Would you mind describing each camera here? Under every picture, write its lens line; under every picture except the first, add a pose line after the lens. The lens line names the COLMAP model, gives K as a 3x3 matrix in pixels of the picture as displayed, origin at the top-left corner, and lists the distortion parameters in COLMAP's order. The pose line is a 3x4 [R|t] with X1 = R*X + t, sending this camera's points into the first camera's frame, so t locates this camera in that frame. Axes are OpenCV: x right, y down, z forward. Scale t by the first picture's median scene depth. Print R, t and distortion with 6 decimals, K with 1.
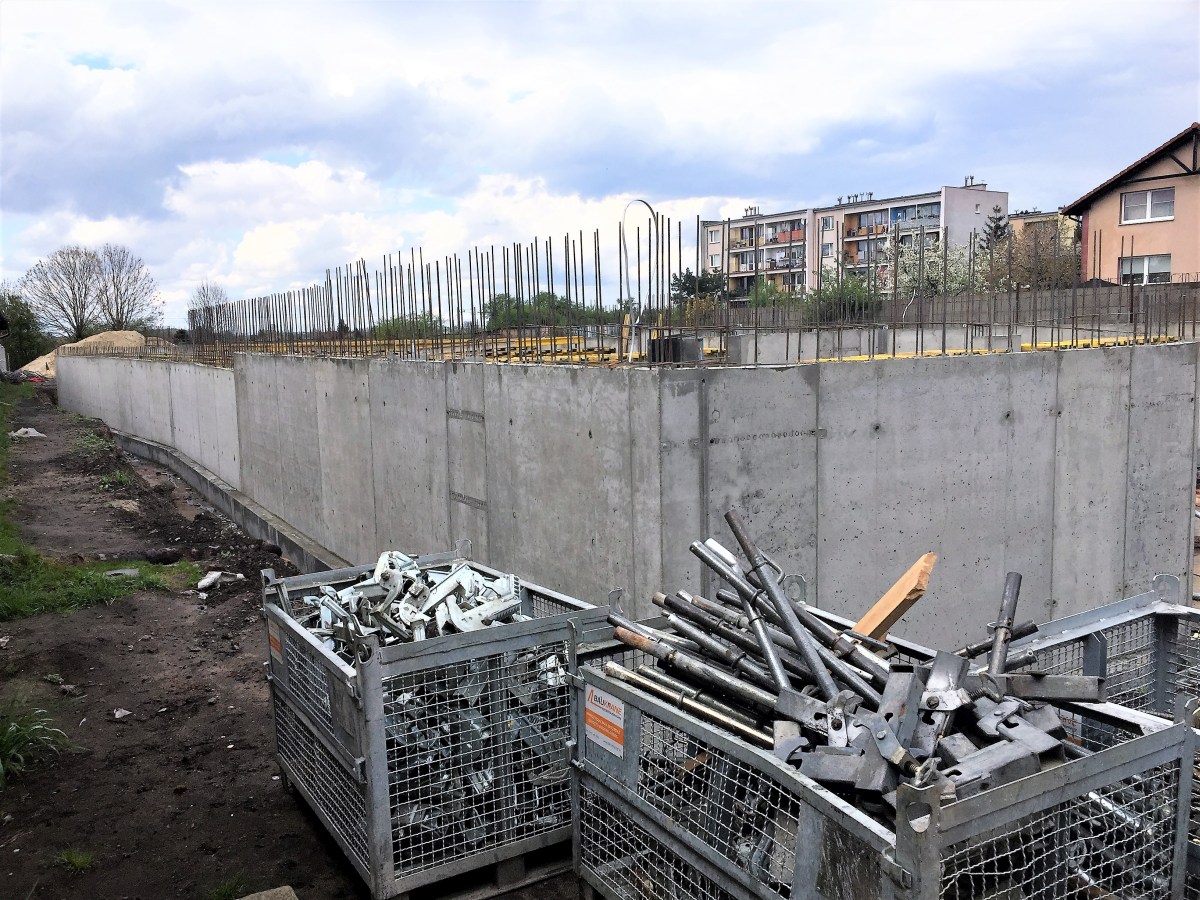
lens RADIAL K [[1014.5, 0, 598.1], [0, 1014.5, 459.5], [0, 0, 1]] dist [0.056349, -0.061341]
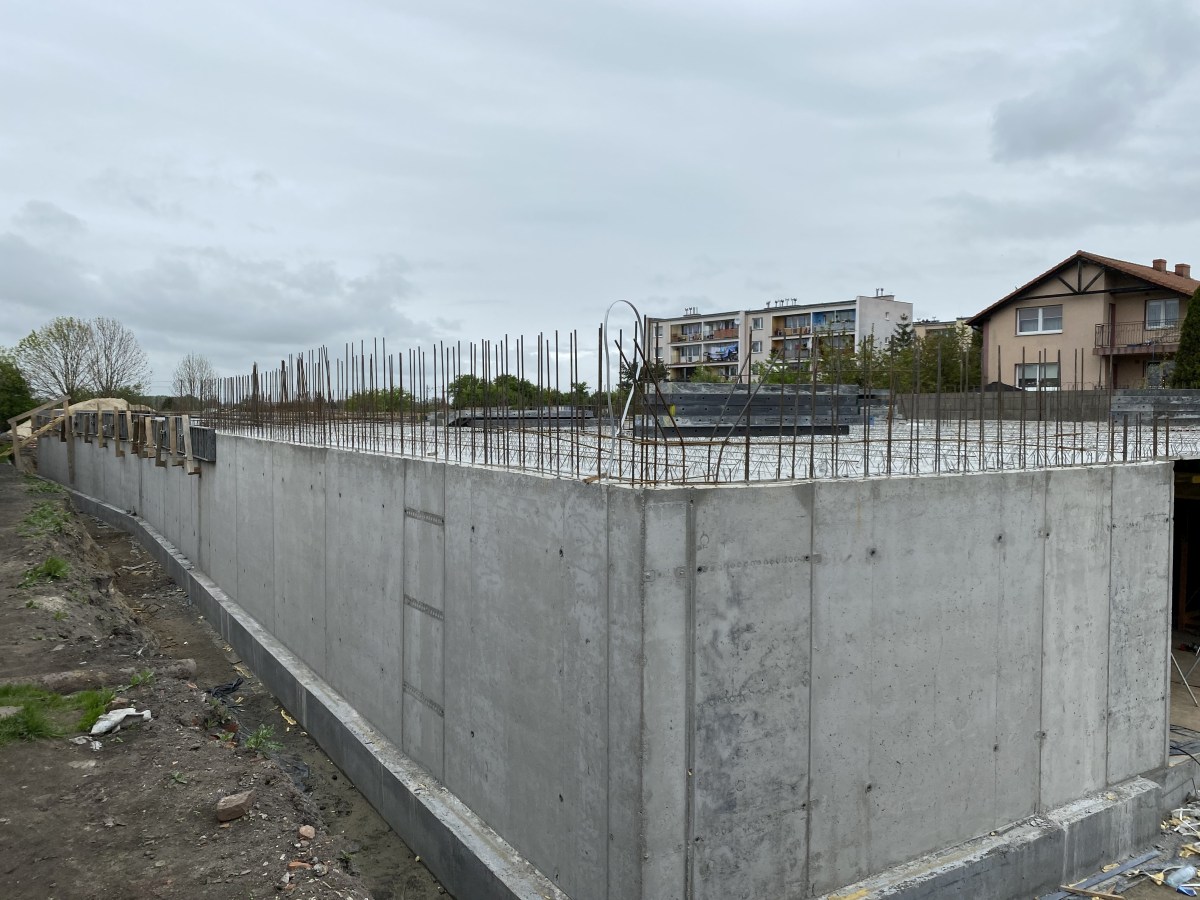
lens RADIAL K [[911.8, 0, 607.0], [0, 911.8, 451.7], [0, 0, 1]] dist [0.044837, -0.050231]
pose [[0.997702, 0.027416, 0.061965, -0.017503], [-0.022299, 0.996398, -0.081816, -0.043240], [-0.063985, 0.080246, 0.994719, 0.162842]]
